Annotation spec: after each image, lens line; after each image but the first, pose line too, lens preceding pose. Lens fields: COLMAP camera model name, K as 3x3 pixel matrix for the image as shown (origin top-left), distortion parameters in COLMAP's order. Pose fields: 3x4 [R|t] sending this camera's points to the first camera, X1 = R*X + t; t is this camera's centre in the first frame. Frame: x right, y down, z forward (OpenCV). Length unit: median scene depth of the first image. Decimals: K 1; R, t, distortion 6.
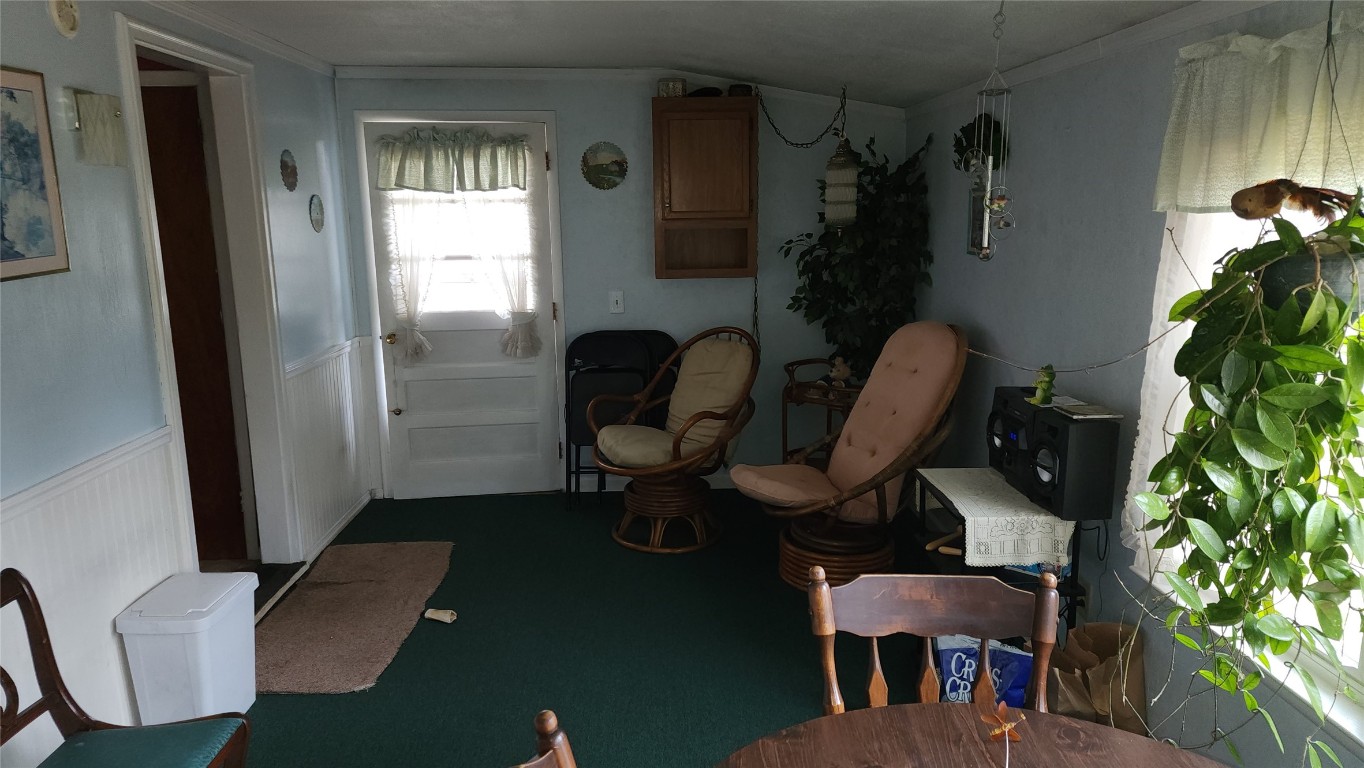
lens RADIAL K [[923.4, 0, 682.0], [0, 923.4, 384.0], [0, 0, 1]] dist [0.000523, 0.000170]
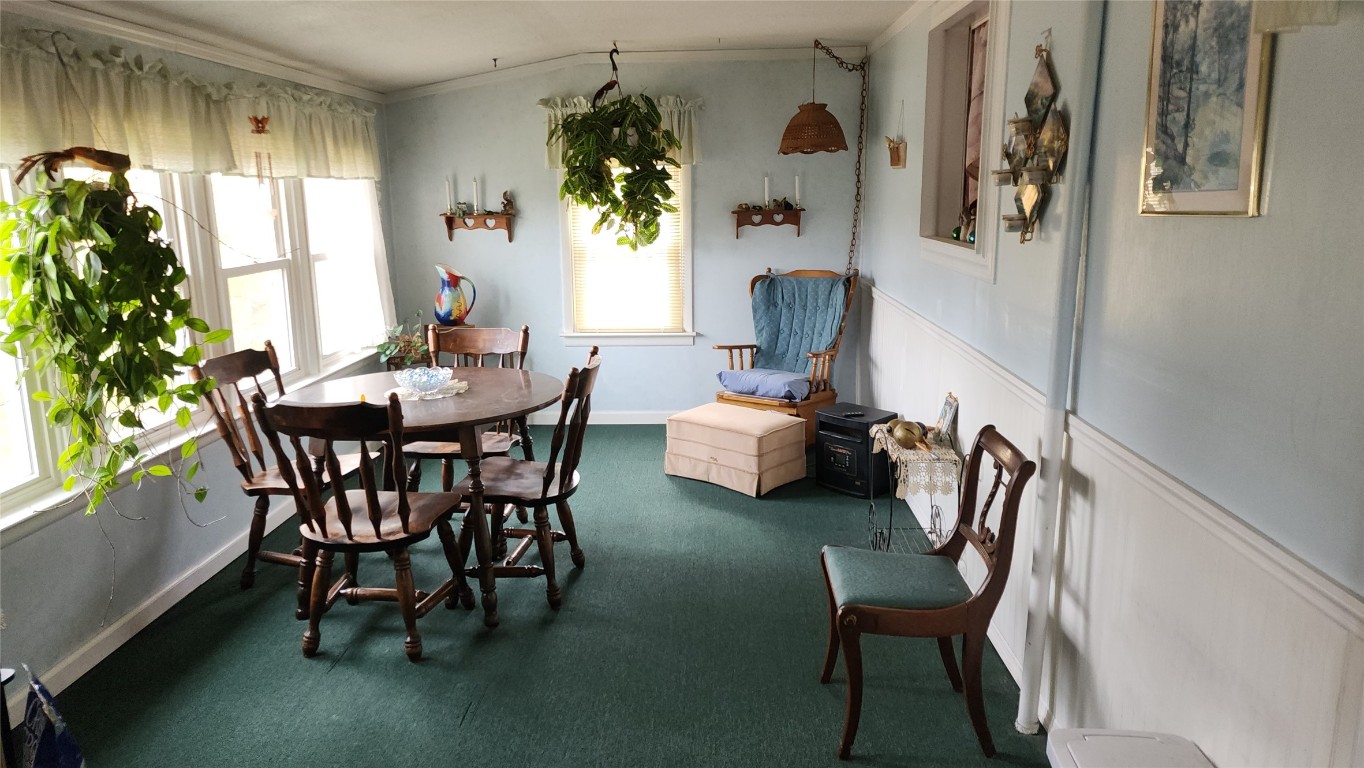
lens RADIAL K [[923.4, 0, 682.0], [0, 923.4, 384.0], [0, 0, 1]] dist [0.000523, 0.000170]
pose [[-0.996953, 0.004070, 0.077900, -0.345885], [0.034371, 0.919391, 0.391841, -0.298784], [-0.070026, 0.393324, -0.916729, 1.773396]]
